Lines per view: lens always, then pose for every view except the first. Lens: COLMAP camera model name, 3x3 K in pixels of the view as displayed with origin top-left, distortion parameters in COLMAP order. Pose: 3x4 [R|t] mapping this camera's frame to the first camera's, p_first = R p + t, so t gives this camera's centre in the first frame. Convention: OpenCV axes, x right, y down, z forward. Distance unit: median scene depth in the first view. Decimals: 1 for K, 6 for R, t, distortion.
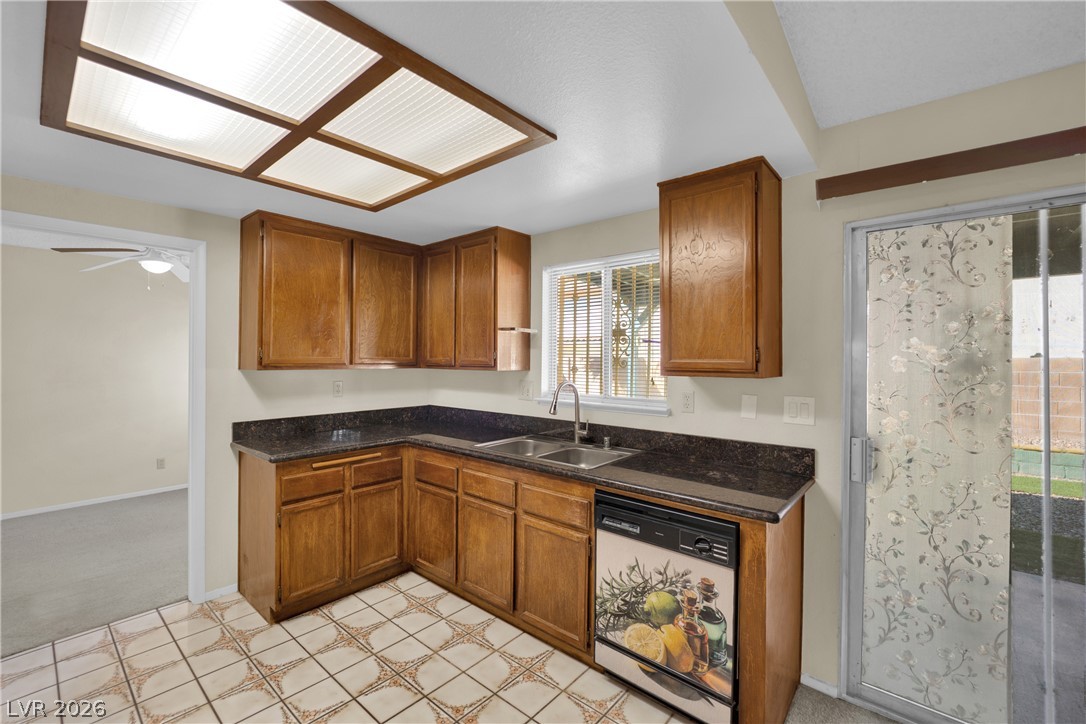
lens RADIAL K [[457.8, 0, 534.9], [0, 457.8, 354.5], [0, 0, 1]] dist [-0.017132, 0.000043]
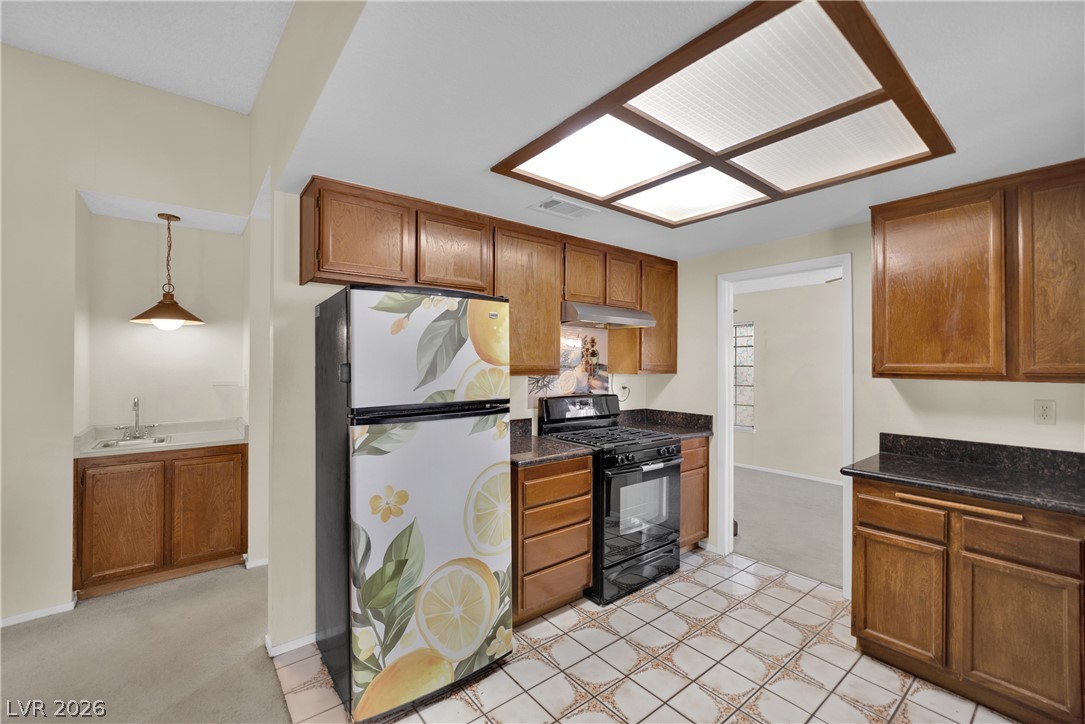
lens RADIAL K [[449.7, 0, 547.3], [0, 449.7, 360.8], [0, 0, 1]] dist [-0.009326, -0.000327]
pose [[-0.176842, -0.009604, -0.984192, 0.489677], [0.002364, 0.999945, -0.010183, 0.009299], [0.984236, -0.004127, -0.176810, 0.597235]]
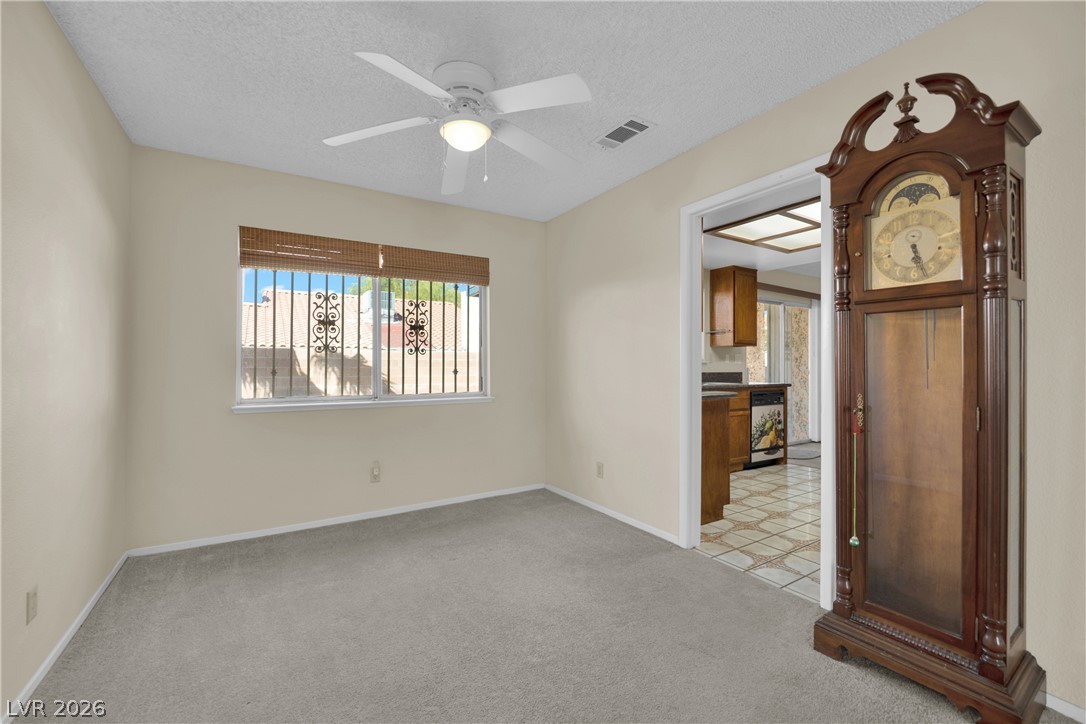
lens RADIAL K [[450.5, 0, 543.0], [0, 450.5, 362.0], [0, 0, 1]] dist [-0.032602, -0.000022]
pose [[0.294787, 0.003606, 0.955556, -2.257678], [-0.010488, 0.999945, -0.000538, 0.145044], [-0.955505, -0.009863, 0.294809, 1.253028]]
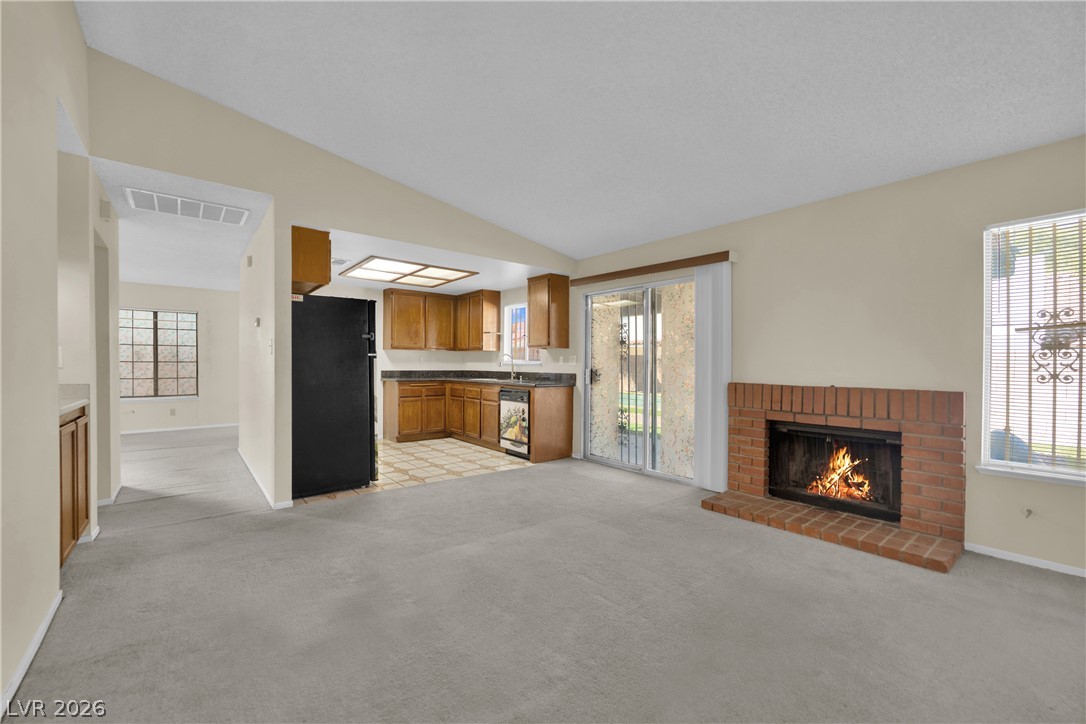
lens RADIAL K [[443.7, 0, 536.2], [0, 443.7, 364.1], [0, 0, 1]] dist [-0.019801, -0.000289]
pose [[0.983607, 0.000872, -0.180321, 0.799484], [0.000809, 0.999957, 0.009252, 0.114119], [0.180321, -0.009247, 0.983564, -1.608053]]
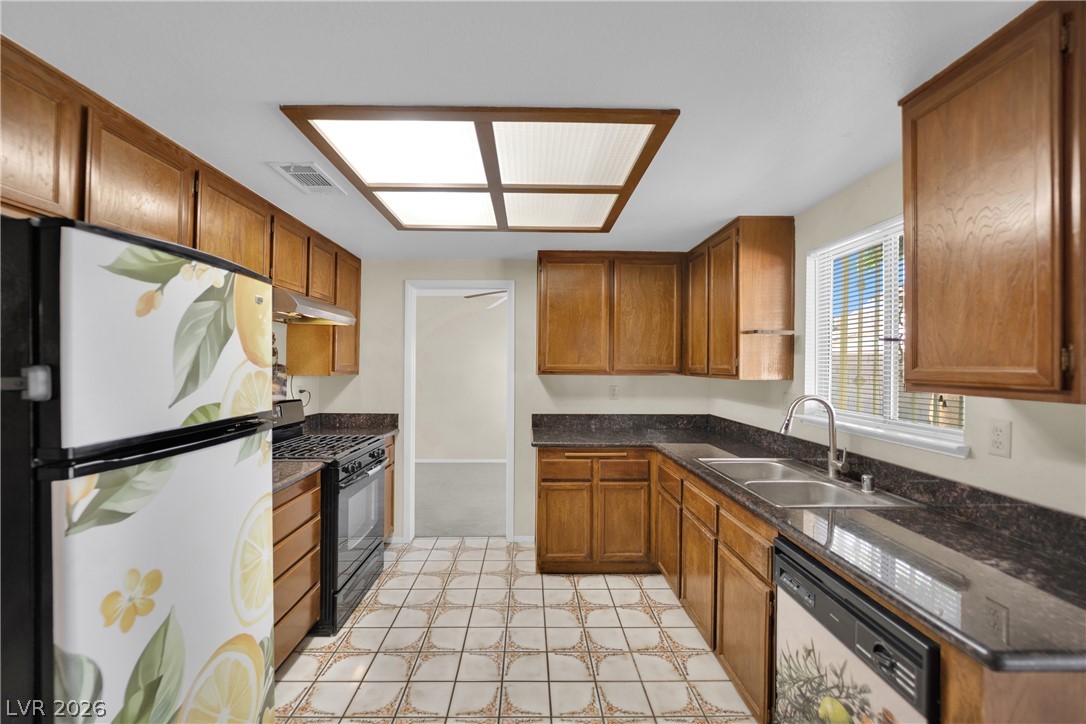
lens RADIAL K [[443.7, 0, 536.2], [0, 443.7, 364.1], [0, 0, 1]] dist [-0.019801, -0.000289]
pose [[0.670784, -0.001308, -0.741652, 0.380637], [0.002716, 0.999996, 0.000693, 0.005018], [0.741648, -0.002479, 0.670785, 0.179294]]
